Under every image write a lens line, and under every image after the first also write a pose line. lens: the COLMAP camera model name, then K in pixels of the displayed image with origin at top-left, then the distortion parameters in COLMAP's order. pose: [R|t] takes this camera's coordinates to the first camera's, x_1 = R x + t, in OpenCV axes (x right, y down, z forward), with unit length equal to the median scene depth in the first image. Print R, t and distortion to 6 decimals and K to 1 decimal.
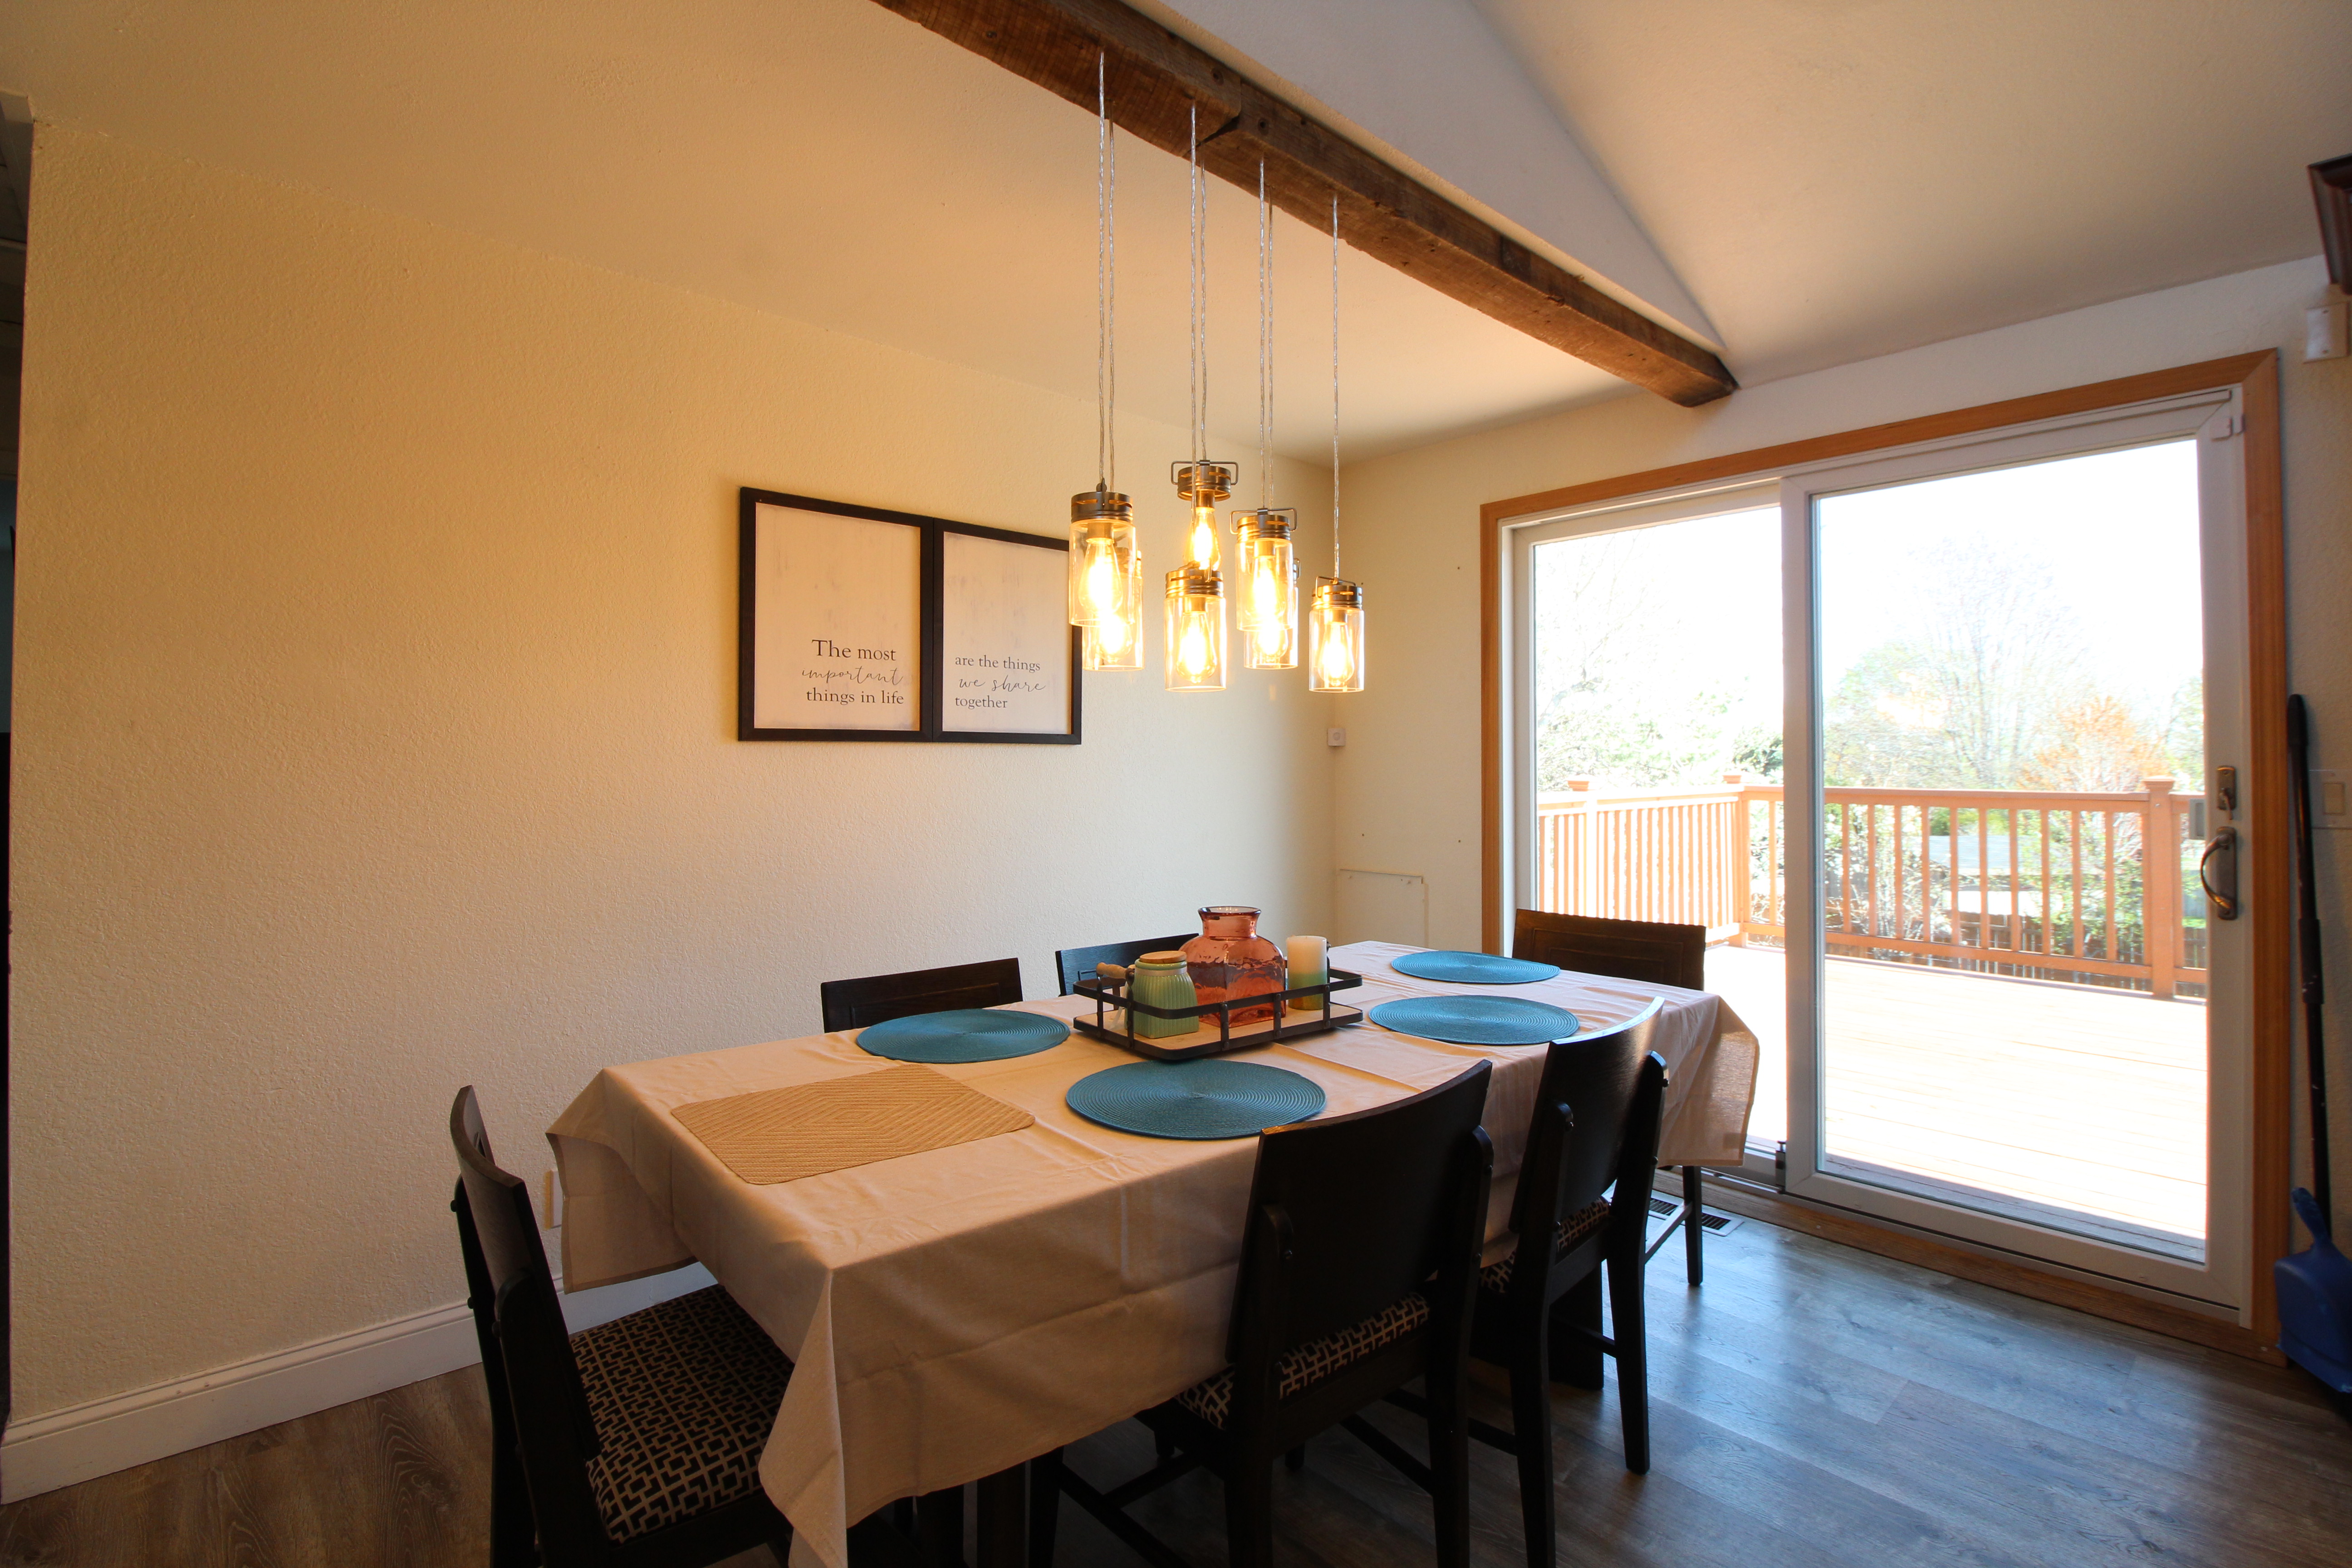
lens RADIAL K [[1079.3, 0, 1174.3], [0, 1079.3, 766.0], [0, 0, 1]] dist [-0.001371, -0.002904]
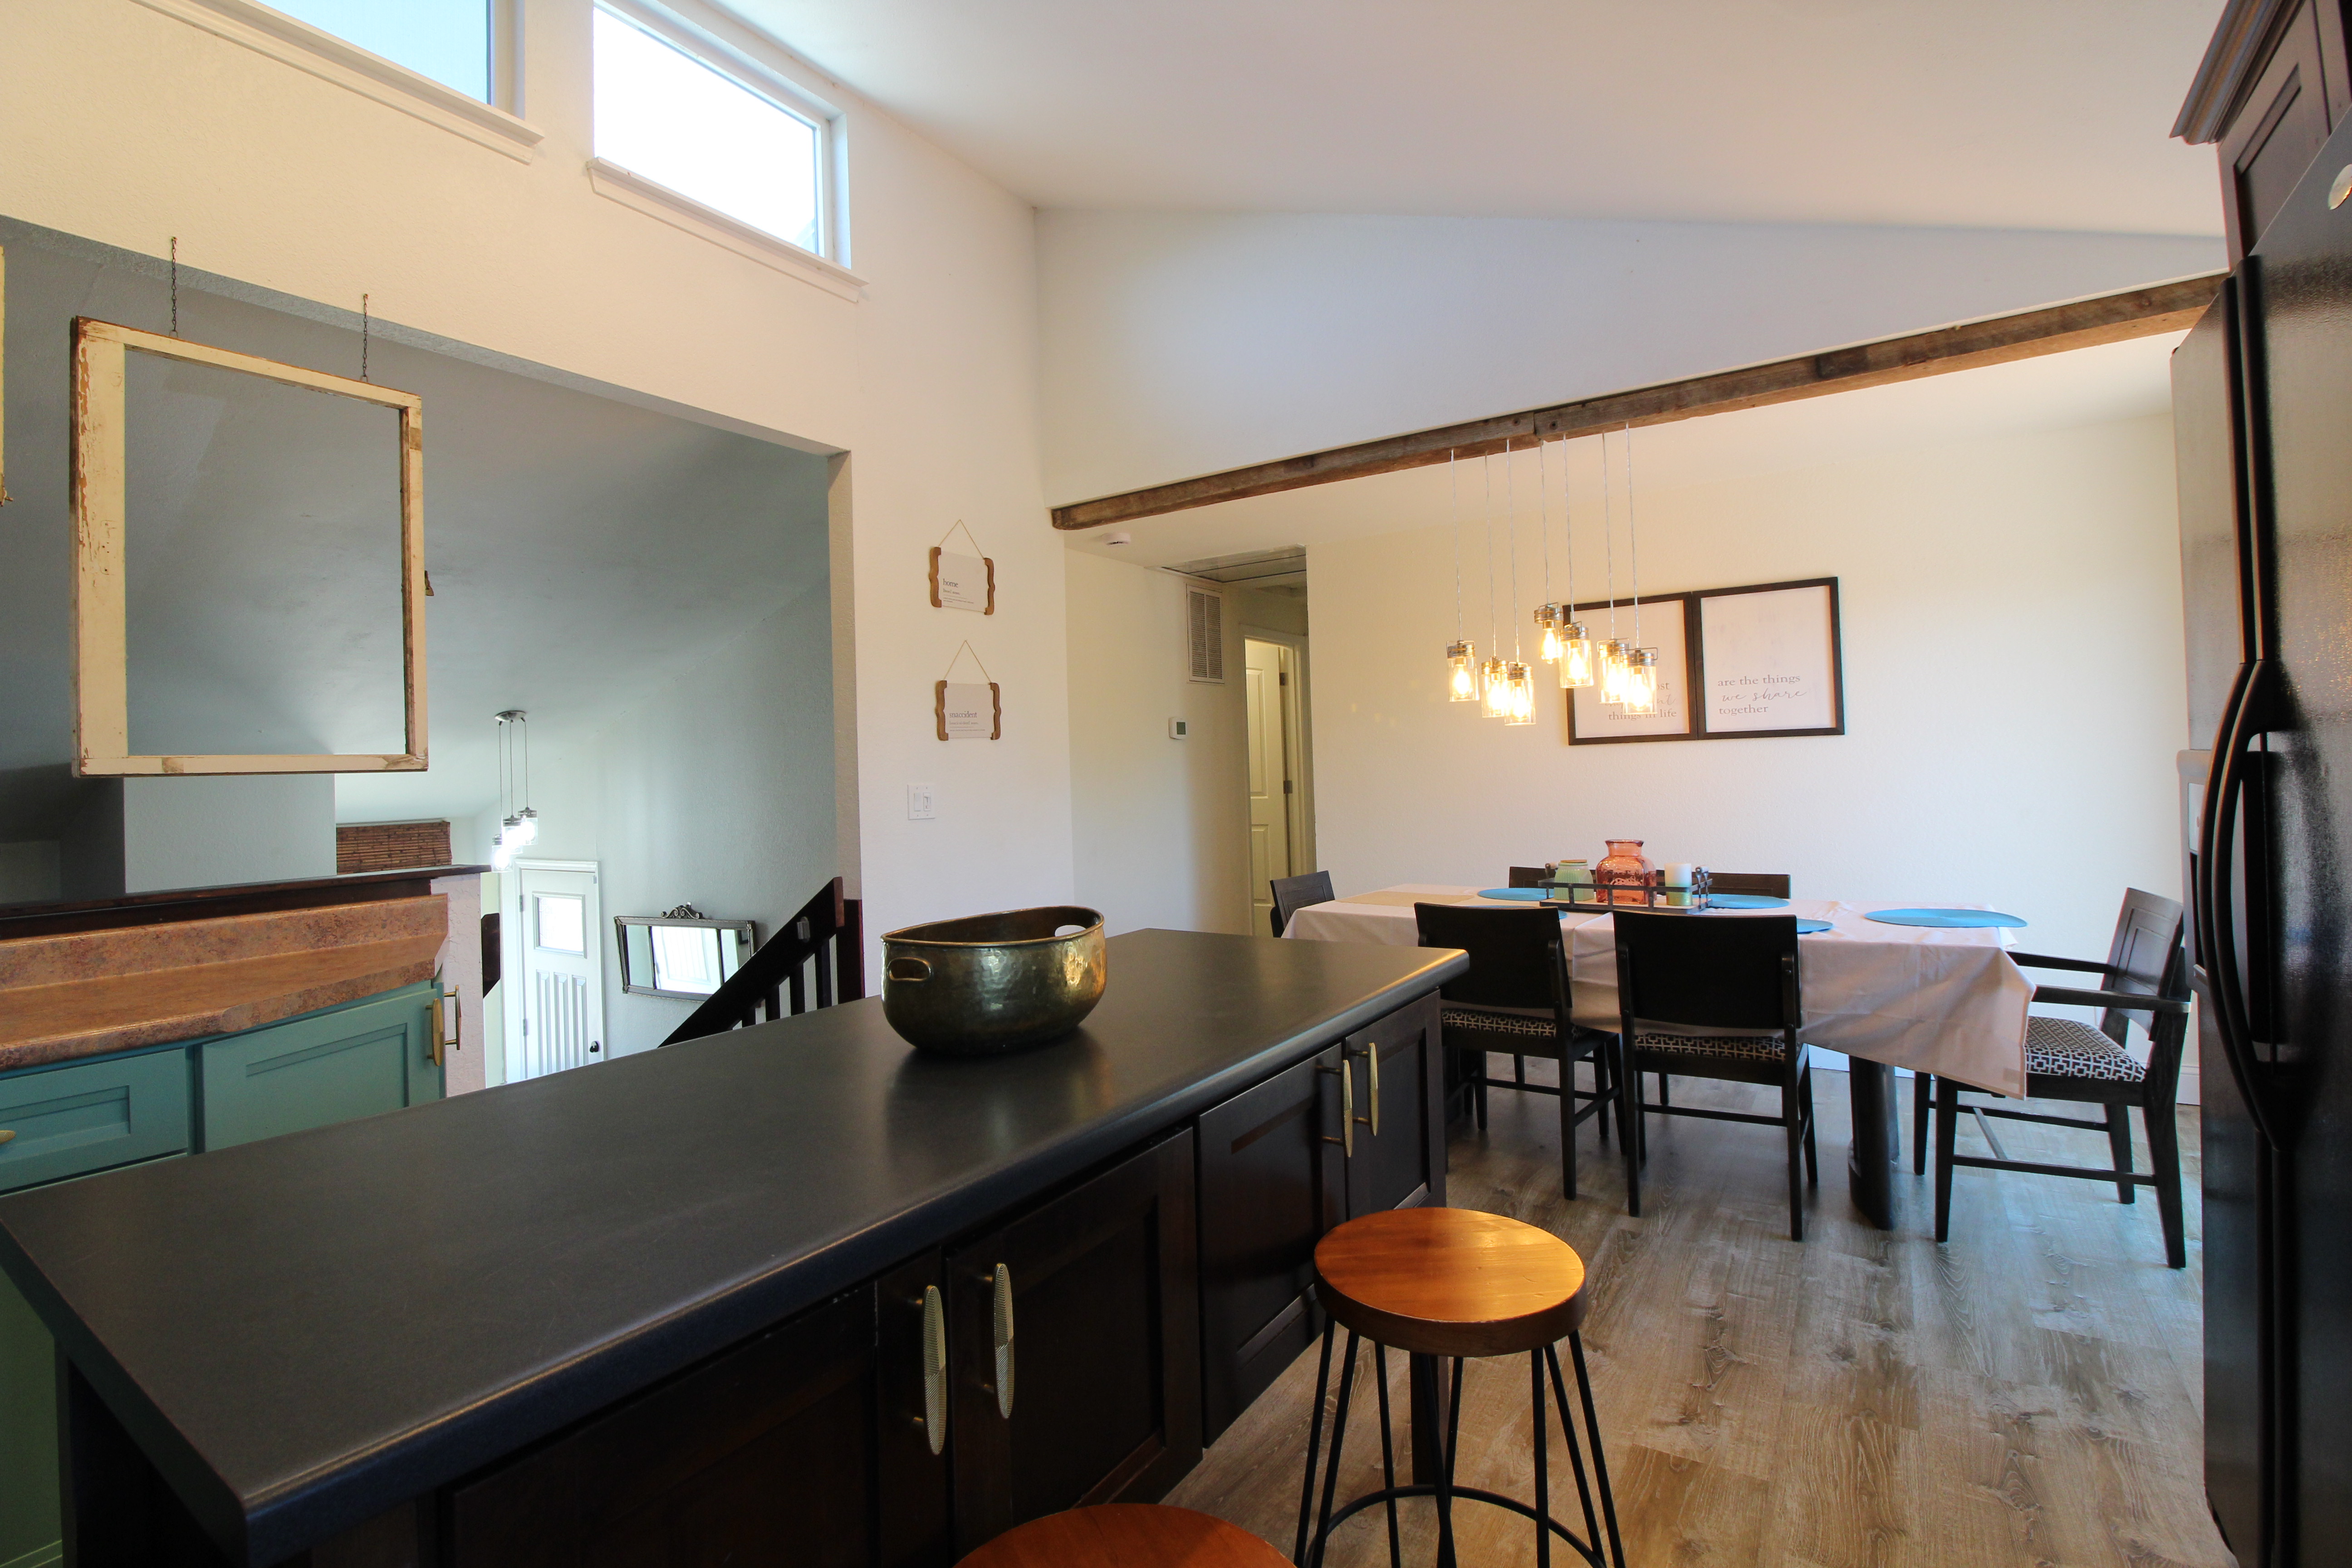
lens RADIAL K [[1079.3, 0, 1163.5], [0, 1079.3, 766.9], [0, 0, 1]] dist [-0.001371, -0.002904]
pose [[0.273929, -0.010537, -0.961692, 1.030108], [0.028381, 0.999593, -0.002868, -0.001629], [0.961331, -0.026508, 0.274117, -0.129601]]
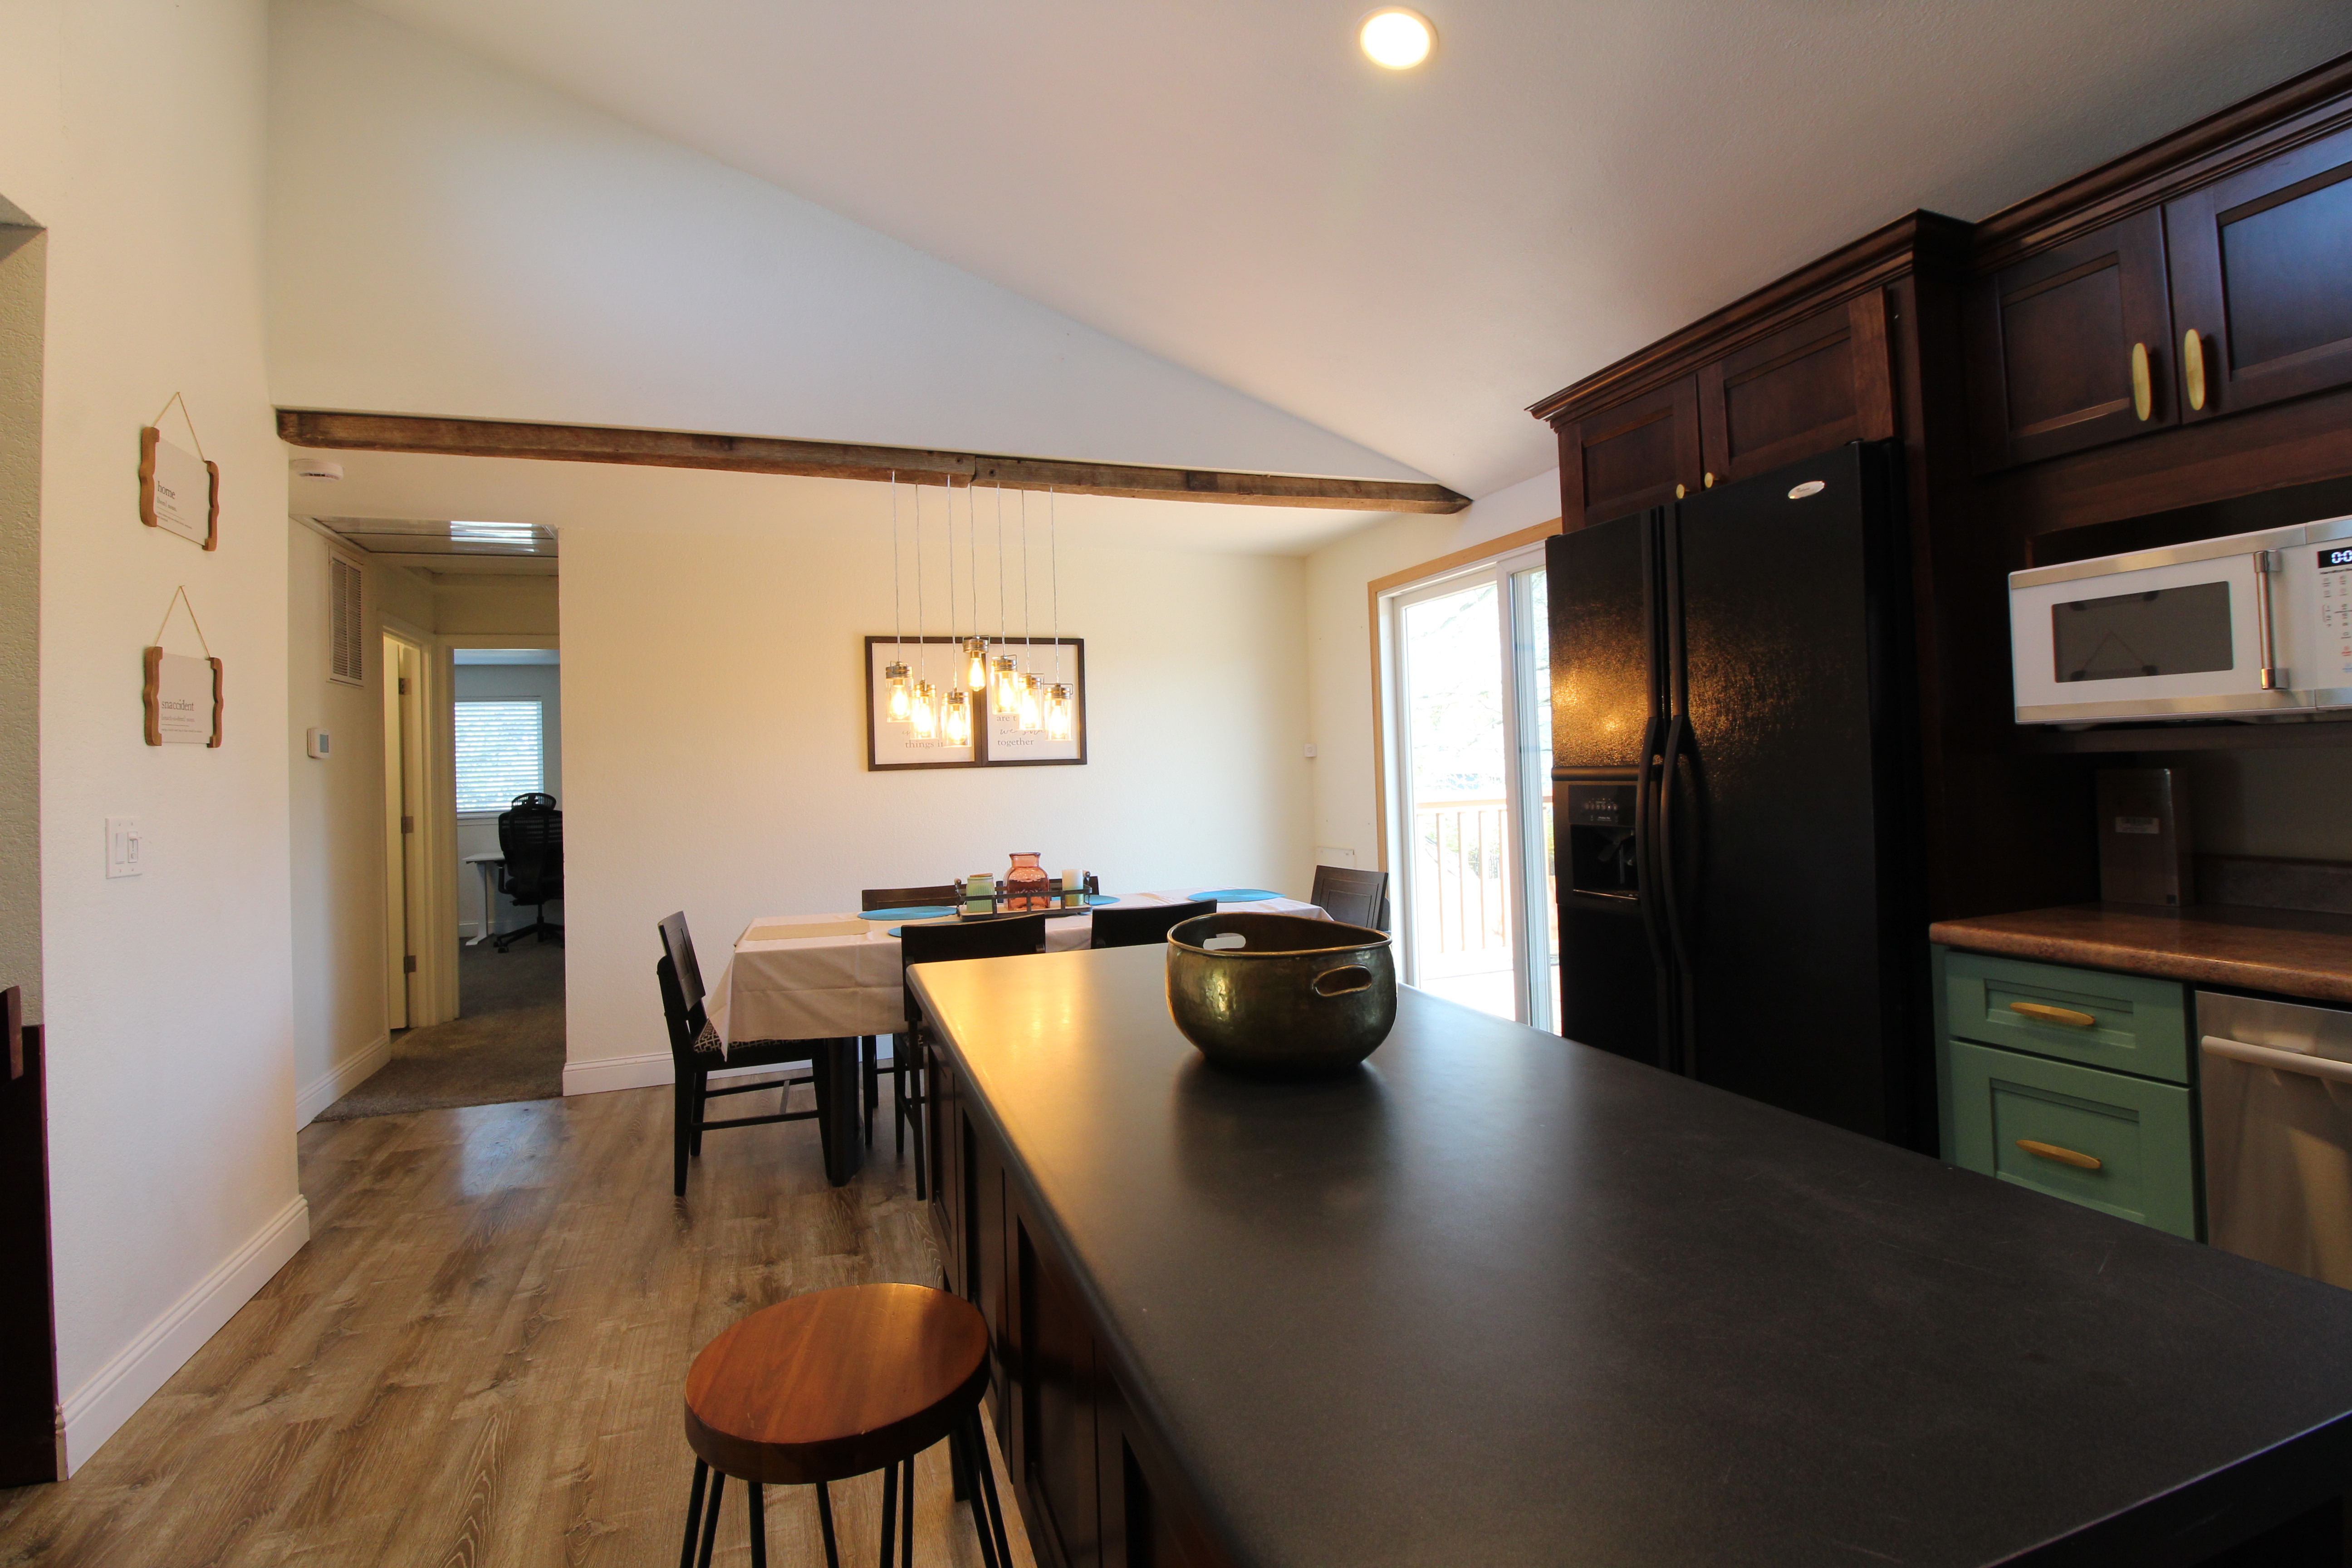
lens RADIAL K [[1079.3, 0, 1163.0], [0, 1079.3, 758.3], [0, 0, 1]] dist [-0.001371, -0.002904]
pose [[0.929817, -0.034757, -0.366378, 0.676719], [0.030794, 0.999387, -0.016658, 0.000551], [0.366733, 0.004206, 0.930317, -0.489143]]
